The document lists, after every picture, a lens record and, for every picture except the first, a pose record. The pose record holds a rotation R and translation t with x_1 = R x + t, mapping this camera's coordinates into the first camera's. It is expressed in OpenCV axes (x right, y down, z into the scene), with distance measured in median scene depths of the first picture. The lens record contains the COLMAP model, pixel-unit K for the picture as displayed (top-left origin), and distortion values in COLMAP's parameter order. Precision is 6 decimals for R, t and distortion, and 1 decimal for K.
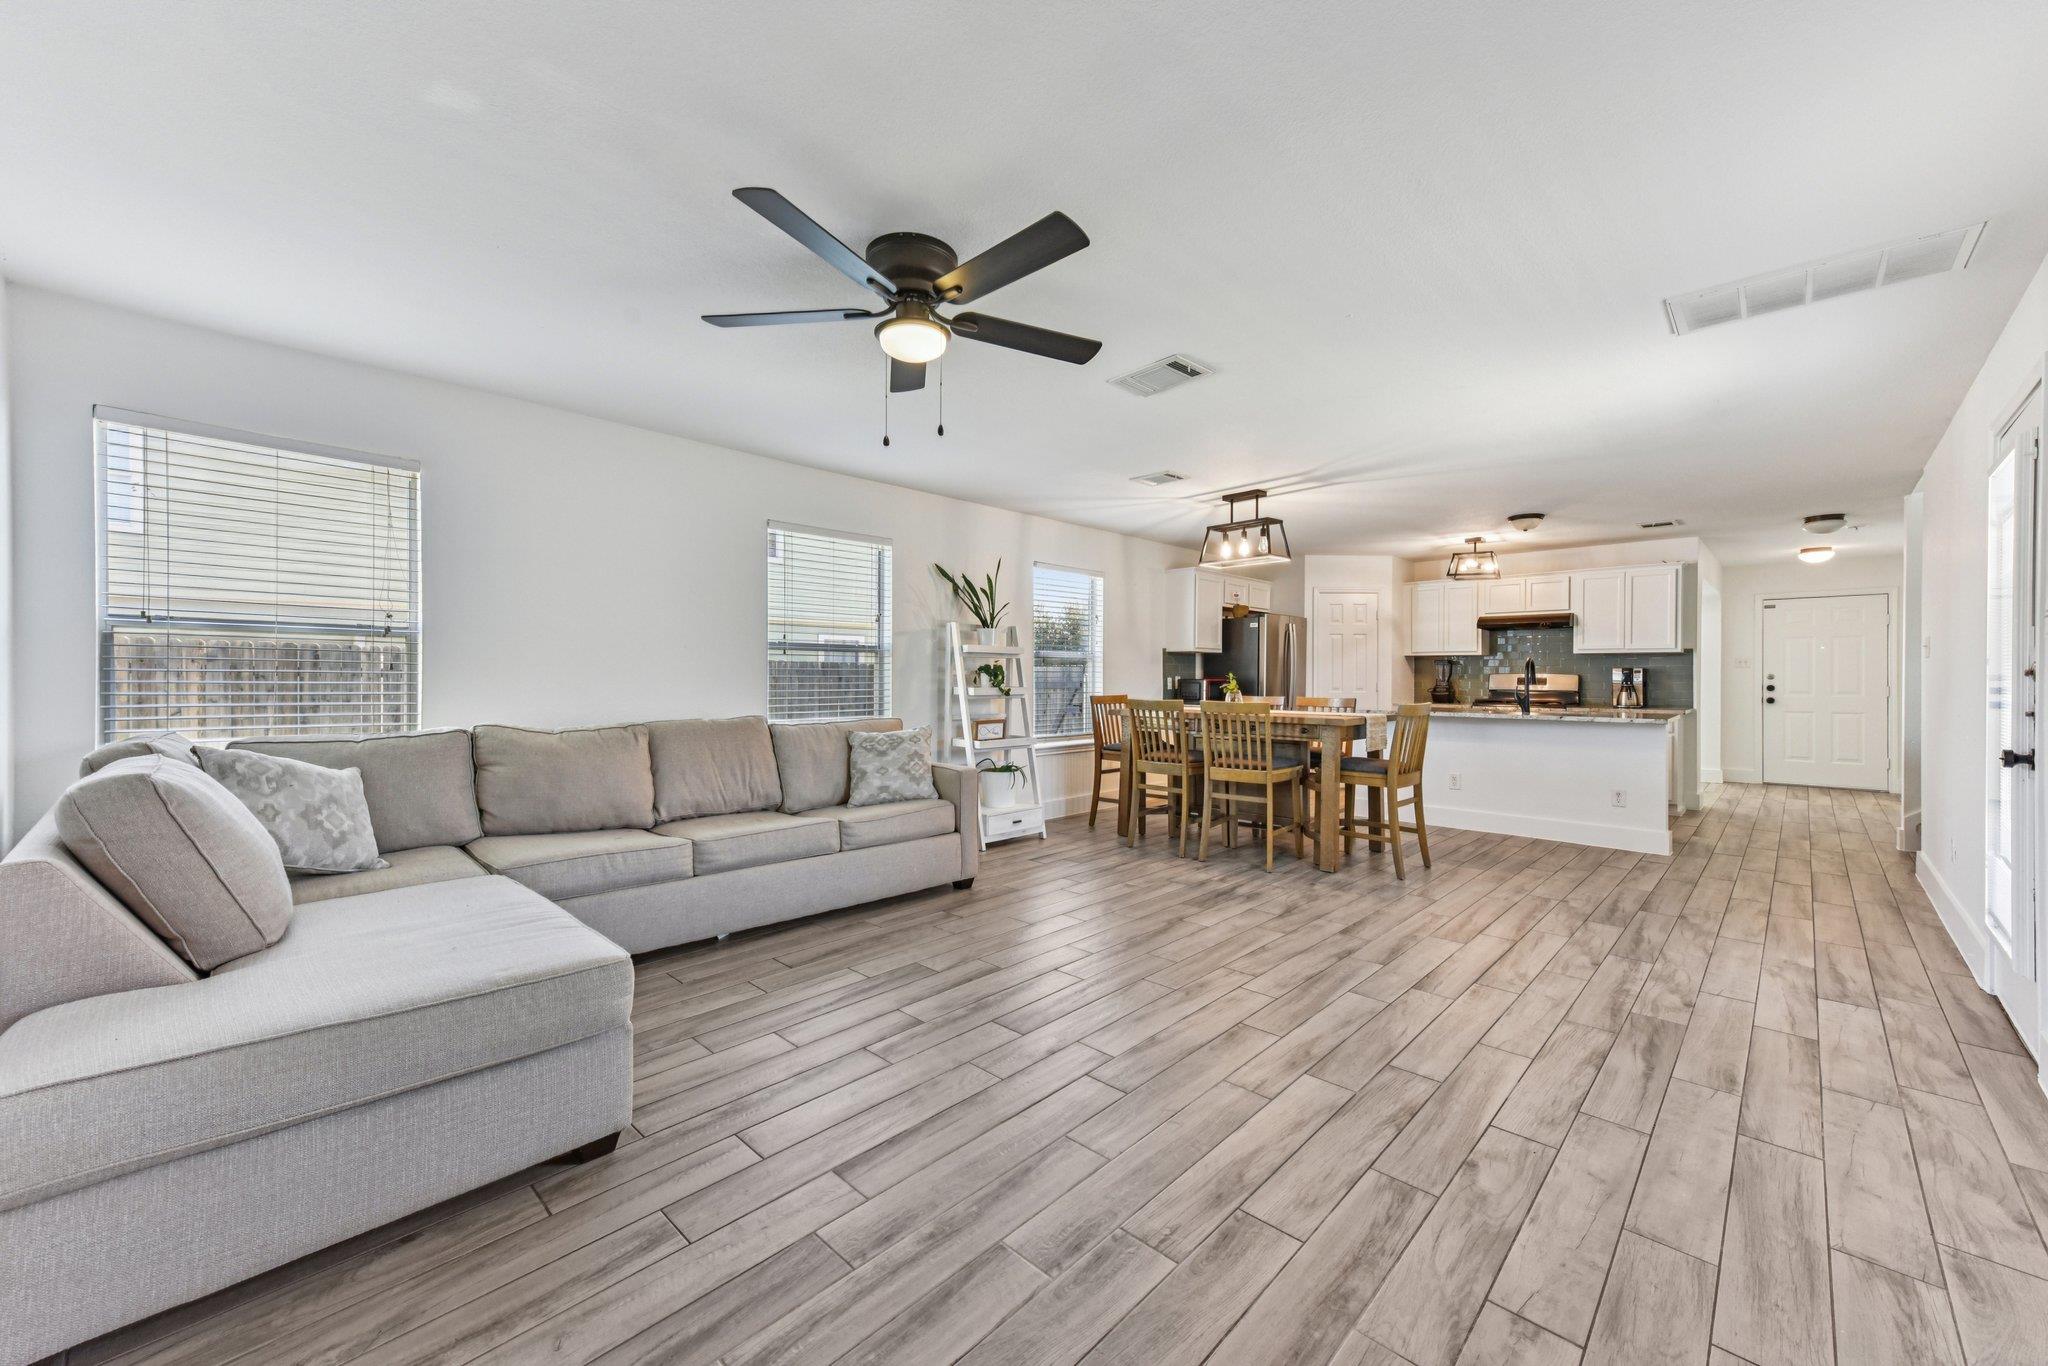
lens RADIAL K [[802.0, 0, 1024.0], [0, 802.0, 683.0], [0, 0, 1]] dist [0.031506, 0.000074]
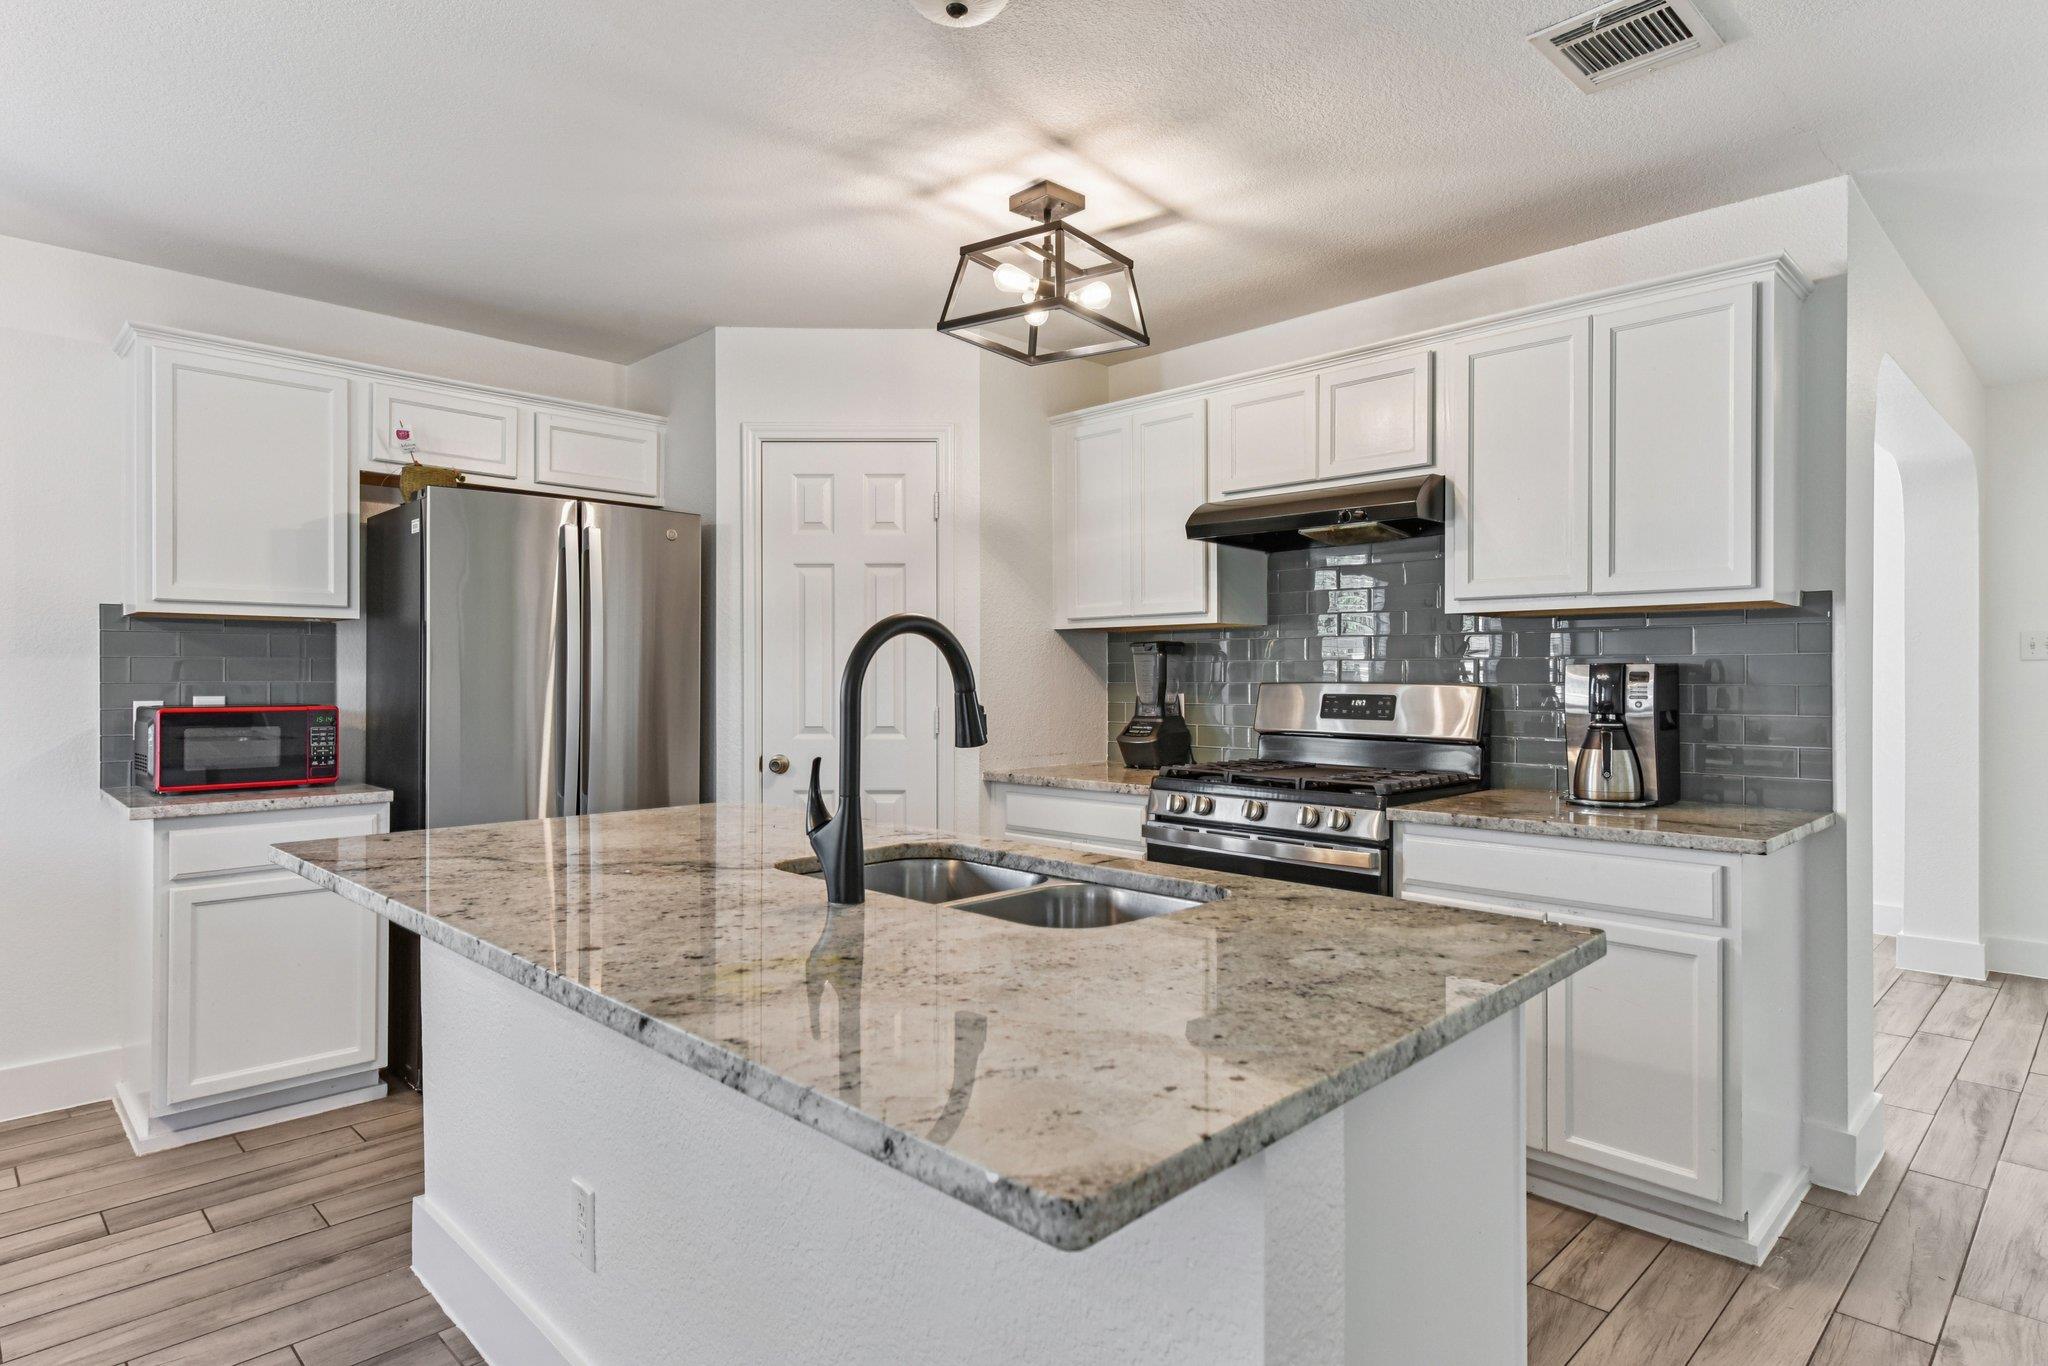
lens RADIAL K [[1121.7, 0, 1024.0], [0, 1121.7, 683.0], [0, 0, 1]] dist [0.012106, 0.000138]
pose [[0.999578, -0.004229, -0.028751, 0.733059], [0.004112, 0.999983, -0.004153, -0.014026], [0.028768, 0.004033, 0.999578, 0.809466]]
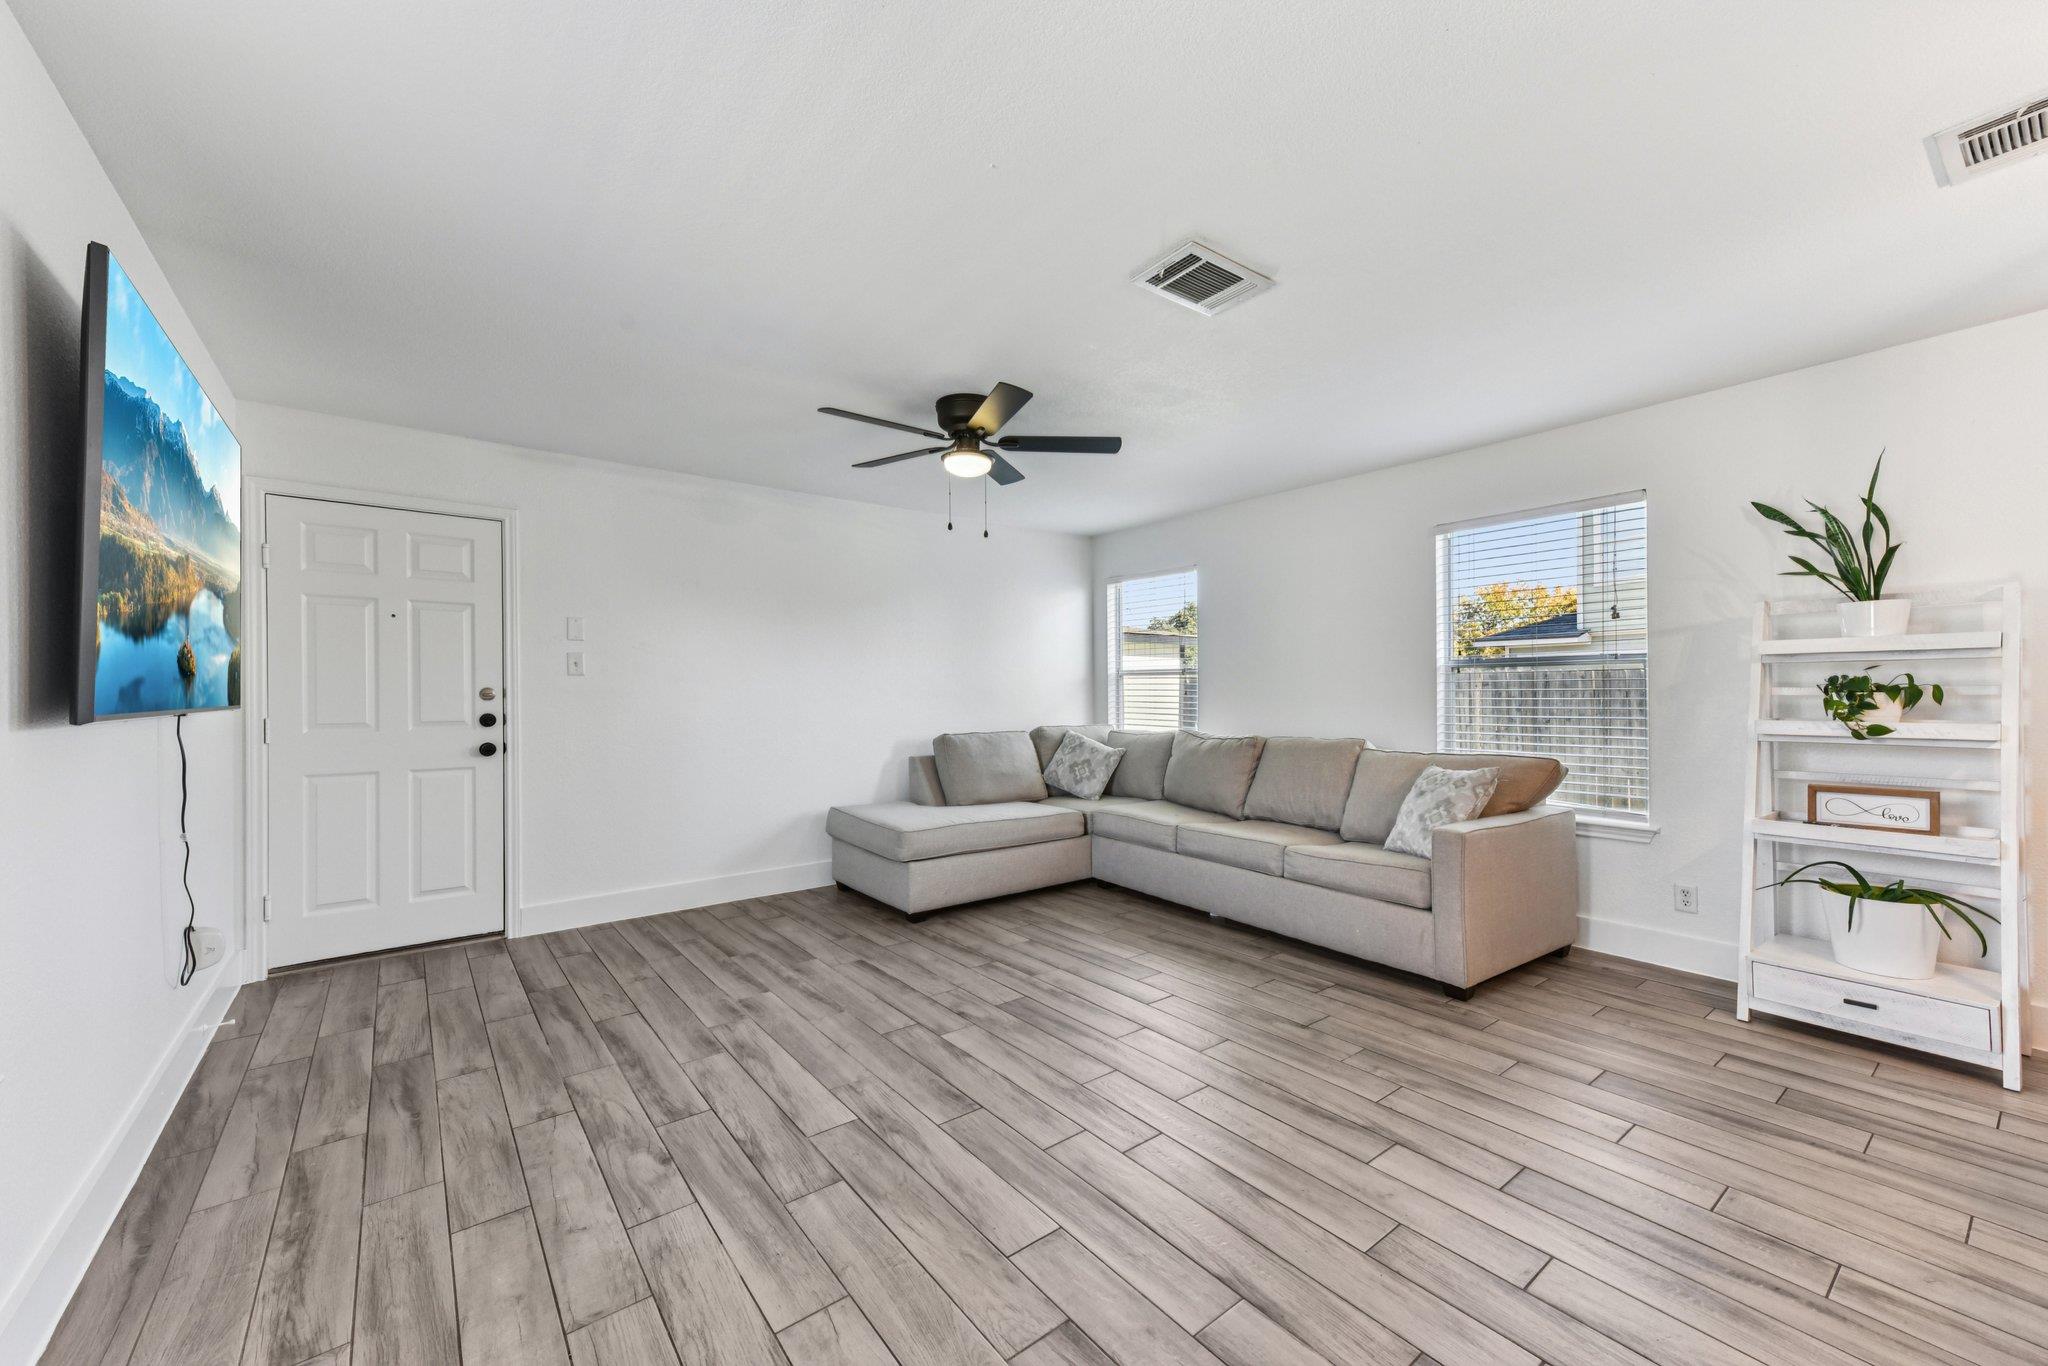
lens RADIAL K [[794.4, 0, 1027.2], [0, 794.4, 698.6], [0, 0, 1]] dist [0.030731, -0.003185]
pose [[-0.149071, 0.002686, -0.988823, 0.534433], [-0.006417, 0.999973, 0.003684, -0.006661], [0.988806, 0.006895, -0.149050, 0.571530]]
